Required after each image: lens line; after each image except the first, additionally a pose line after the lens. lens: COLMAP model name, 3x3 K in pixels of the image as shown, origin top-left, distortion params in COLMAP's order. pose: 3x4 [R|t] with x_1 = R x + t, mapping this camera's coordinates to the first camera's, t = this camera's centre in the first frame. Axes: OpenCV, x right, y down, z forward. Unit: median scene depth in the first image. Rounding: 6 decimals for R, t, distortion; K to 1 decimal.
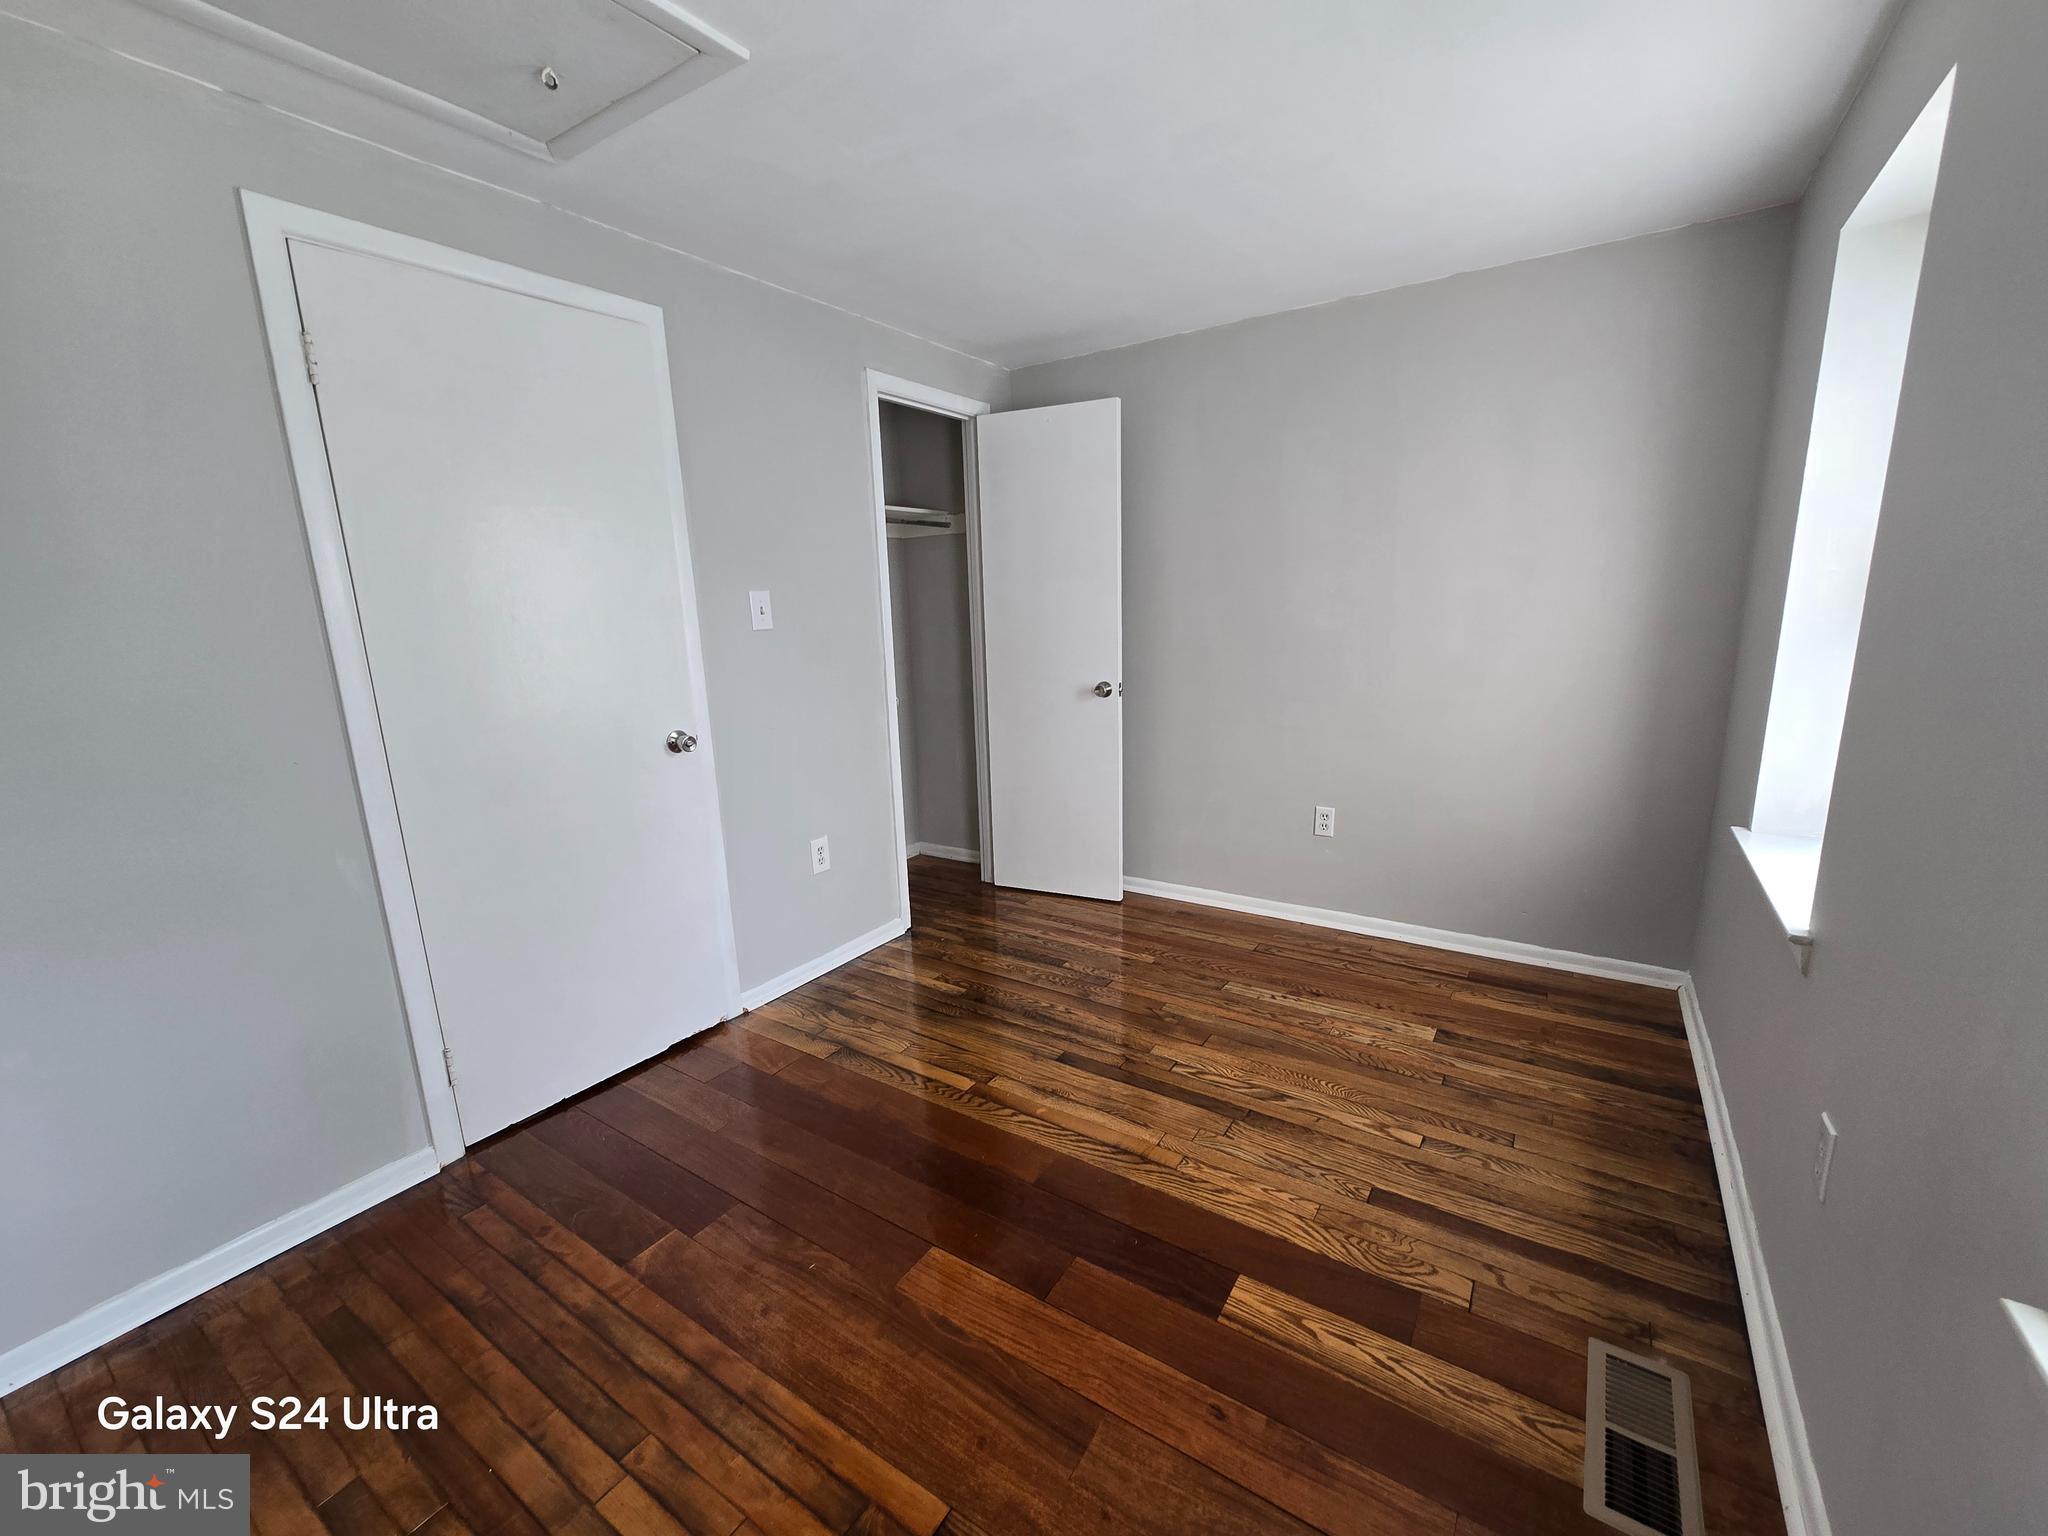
lens RADIAL K [[844.5, 0, 1025.4], [0, 844.5, 775.6], [0, 0, 1]] dist [-0.002967, -0.001334]
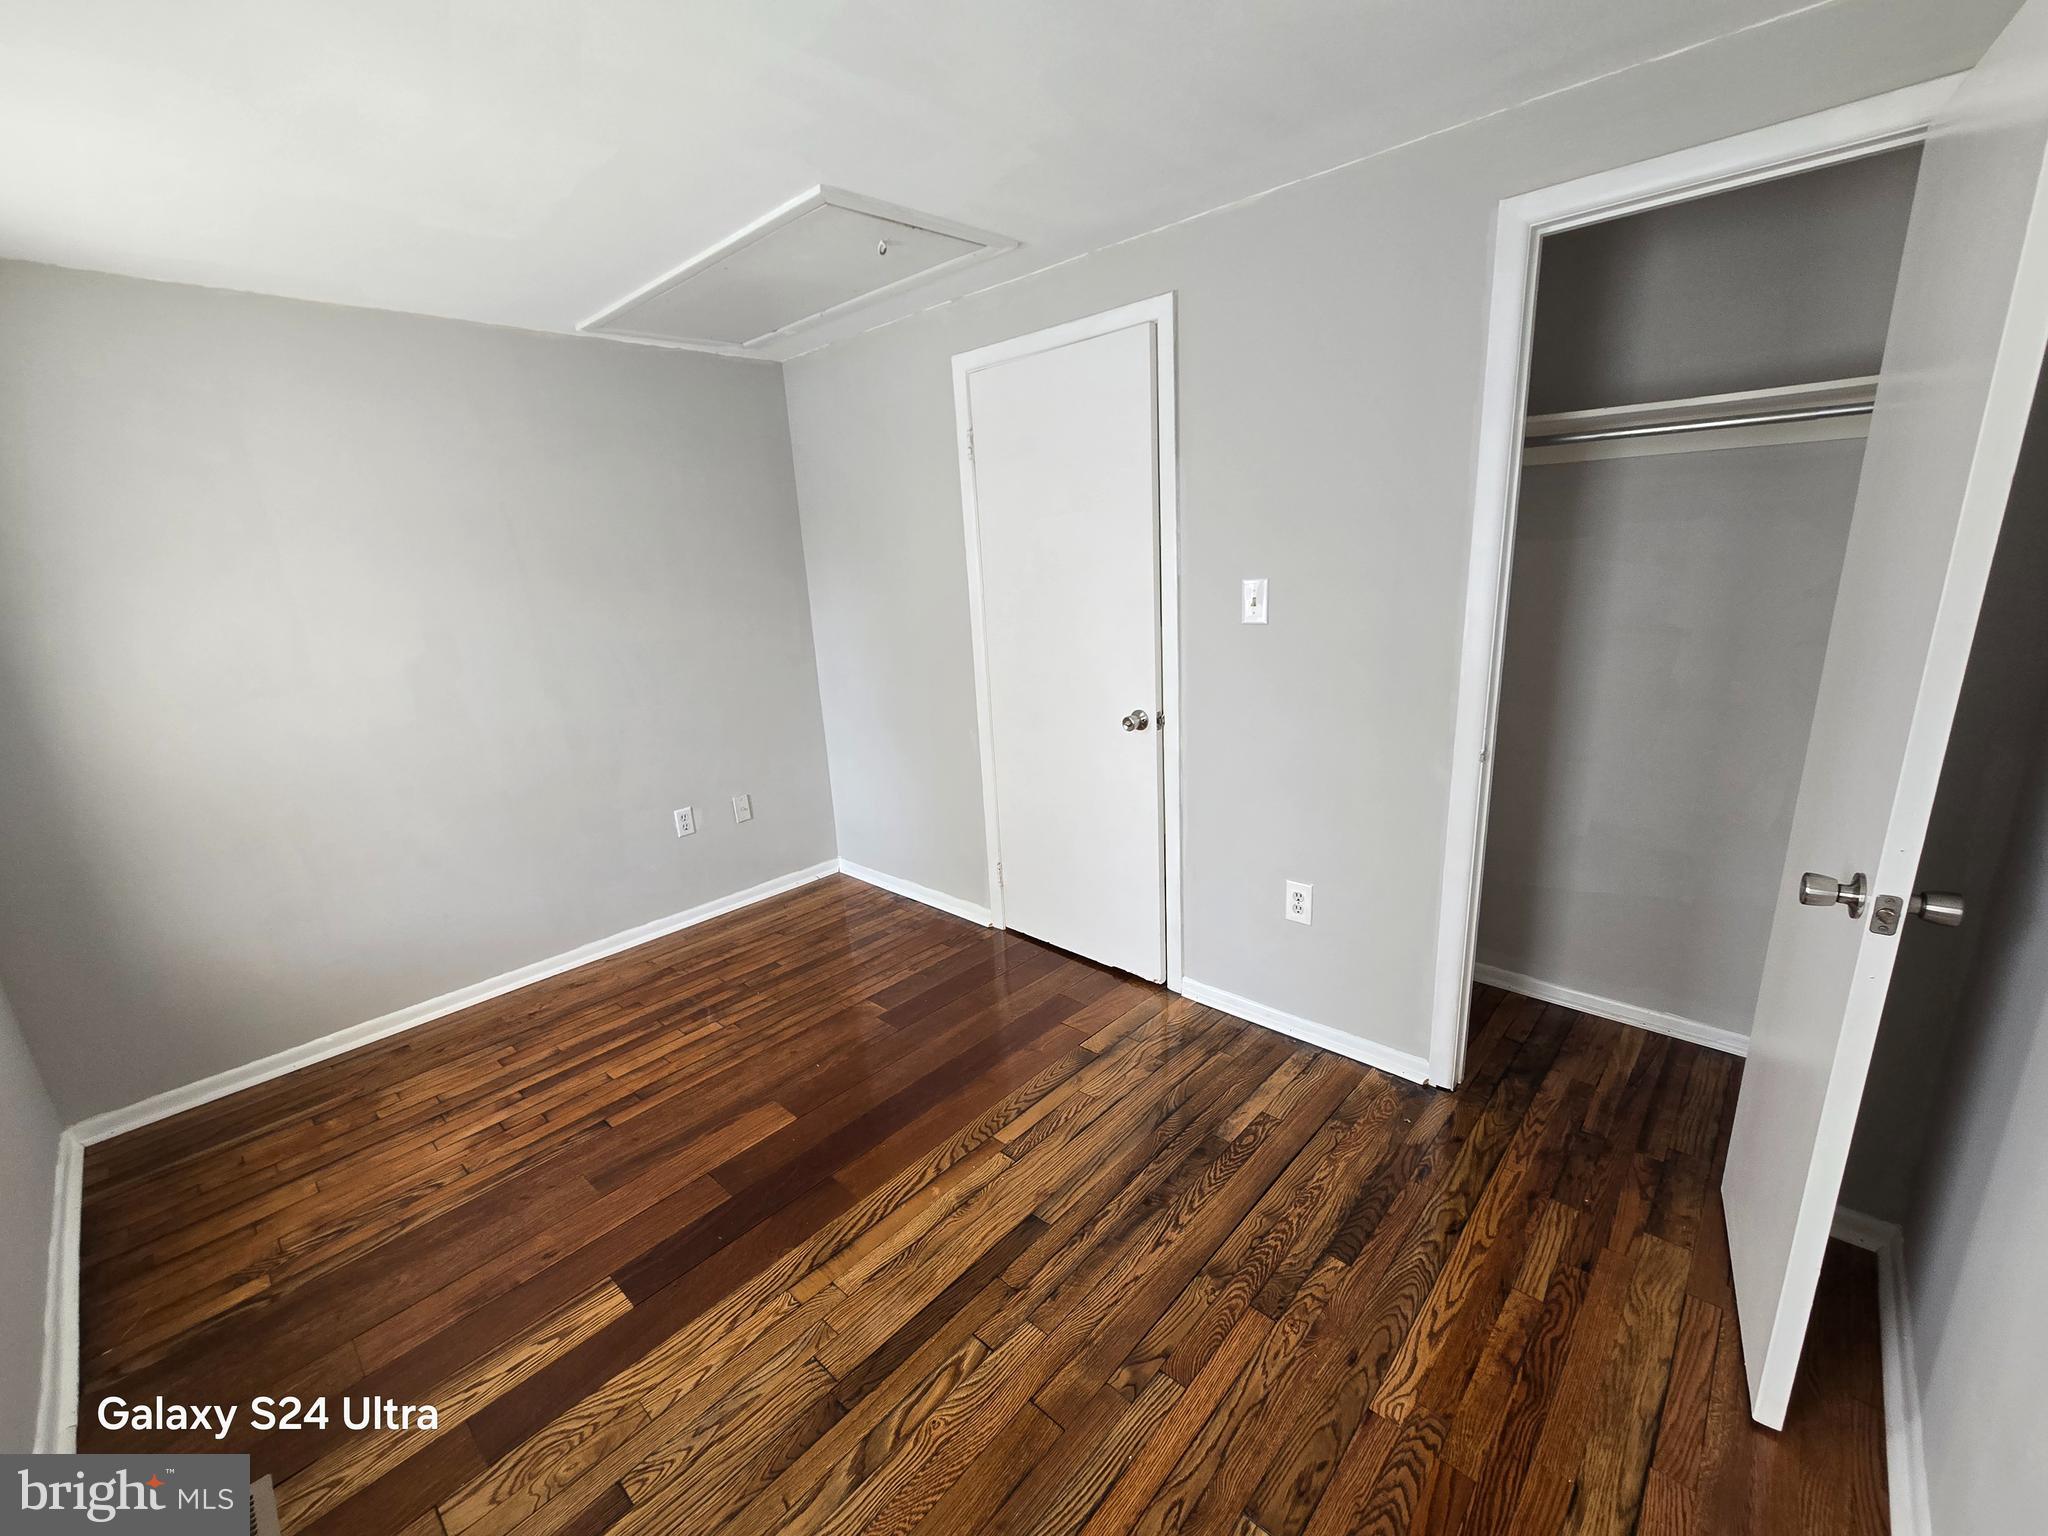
lens RADIAL K [[844.5, 0, 1015.2], [0, 844.5, 772.5], [0, 0, 1]] dist [-0.002967, -0.001334]
pose [[-0.165518, 0.291172, -0.942243, 0.866235], [-0.146086, 0.937643, 0.315413, -0.389957], [0.975327, 0.189855, -0.112661, 1.295144]]
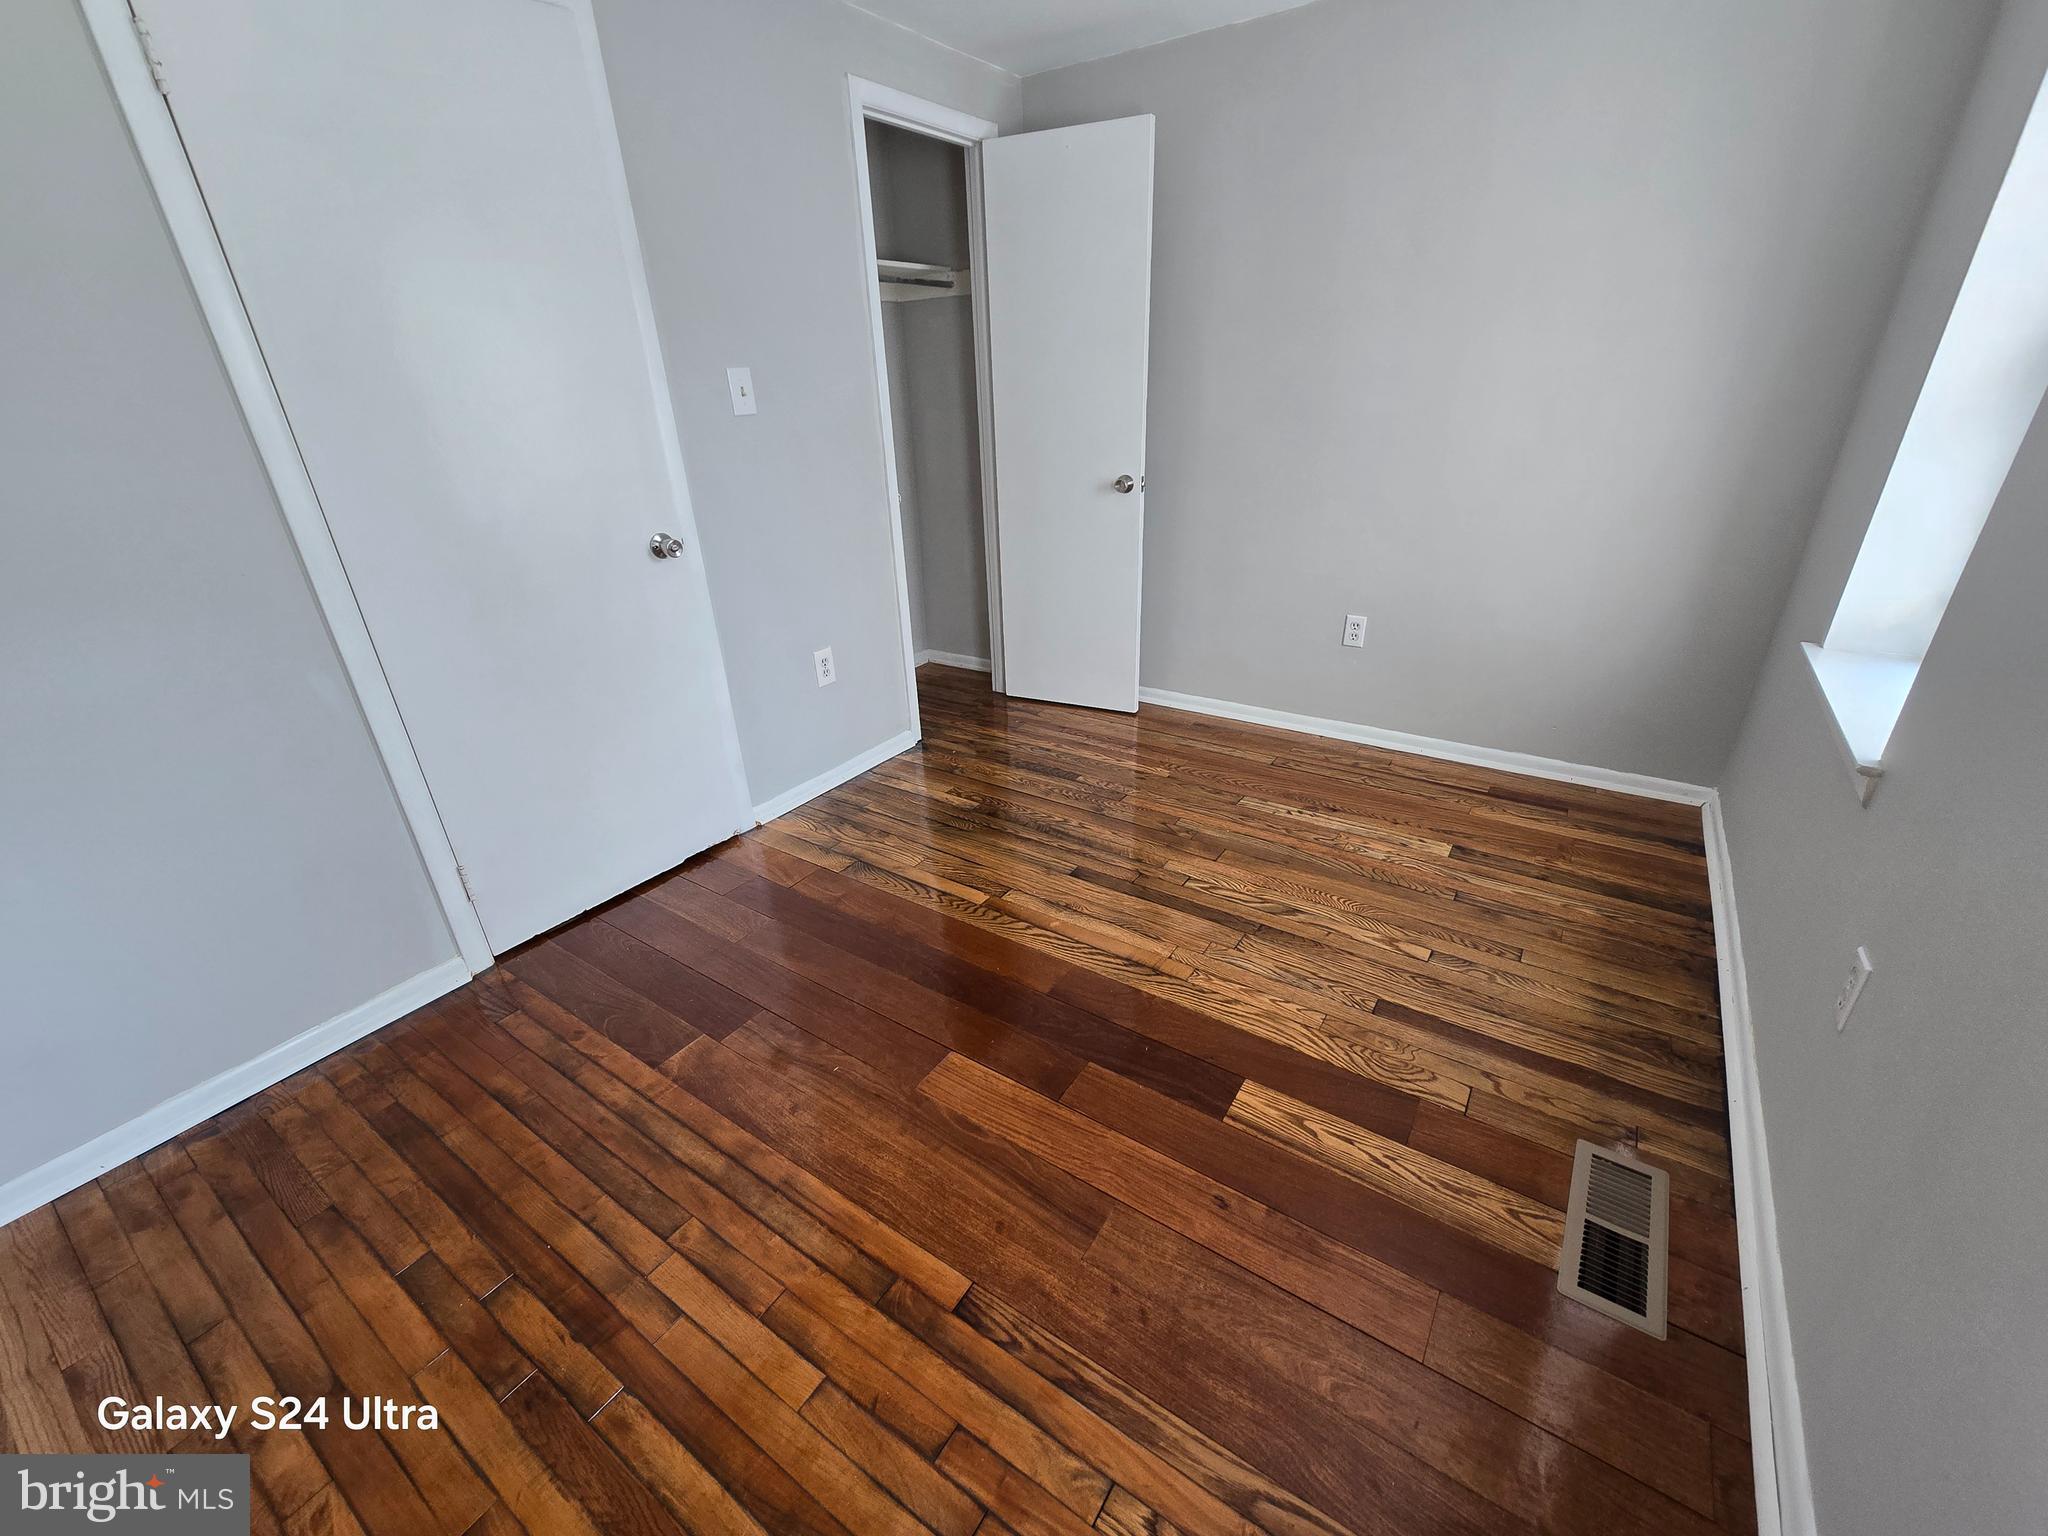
lens RADIAL K [[844.5, 0, 1029.1], [0, 844.5, 781.5], [0, 0, 1]] dist [-0.002967, -0.001334]
pose [[0.999969, 0.001777, -0.007617, -0.005642], [0.000088, 0.971242, 0.238094, -0.012676], [0.007821, -0.238088, 0.971212, 0.064412]]
